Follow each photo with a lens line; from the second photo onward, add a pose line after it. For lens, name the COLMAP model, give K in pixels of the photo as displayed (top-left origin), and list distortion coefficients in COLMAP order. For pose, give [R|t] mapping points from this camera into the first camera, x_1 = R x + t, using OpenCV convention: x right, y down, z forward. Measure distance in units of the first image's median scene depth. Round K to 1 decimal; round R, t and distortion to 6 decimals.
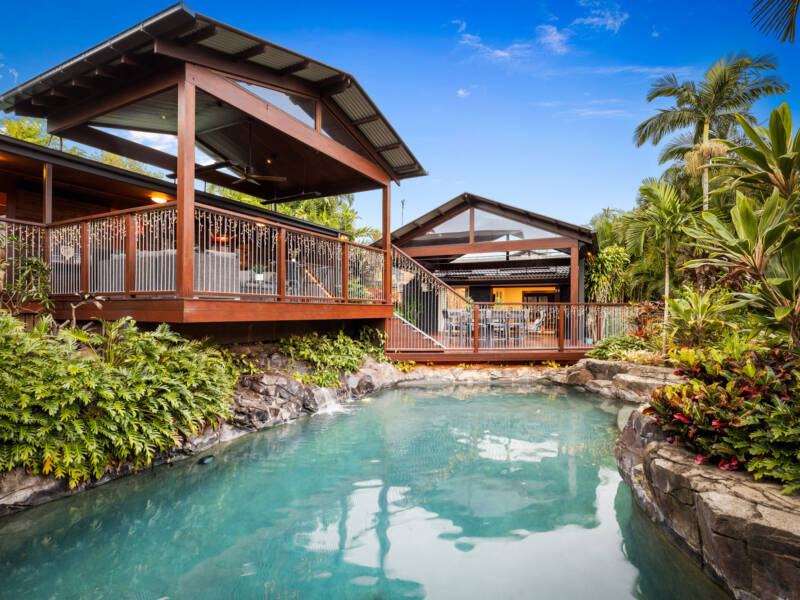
lens RADIAL K [[429.2, 0, 400.0], [0, 429.2, 300.0], [0, 0, 1]] dist [0.000007, 0.000010]
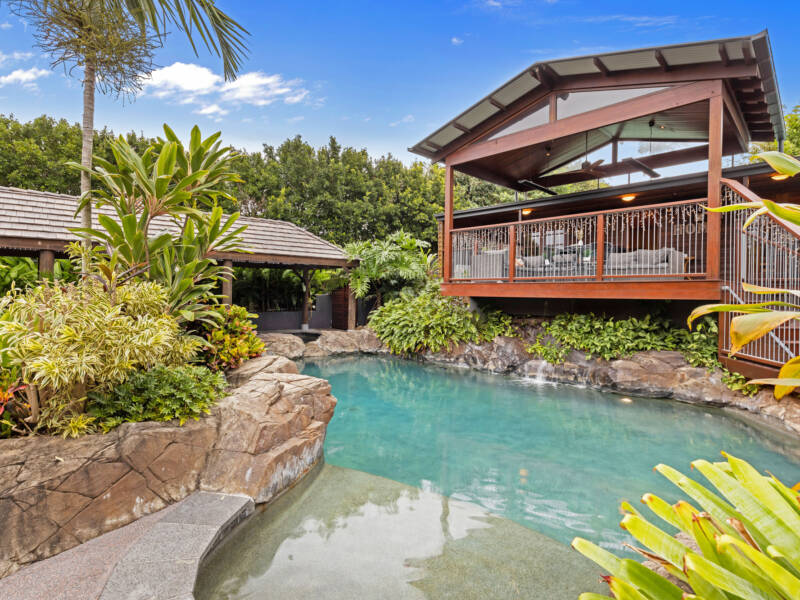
lens RADIAL K [[414.8, 0, 398.7], [0, 414.8, 282.1], [0, 0, 1]] dist [0.000009, -0.000039]
pose [[-0.288809, -0.023777, -0.957091, 1.004465], [0.016159, 0.999428, -0.029705, 0.033179], [0.957250, -0.024044, -0.288260, 1.029410]]
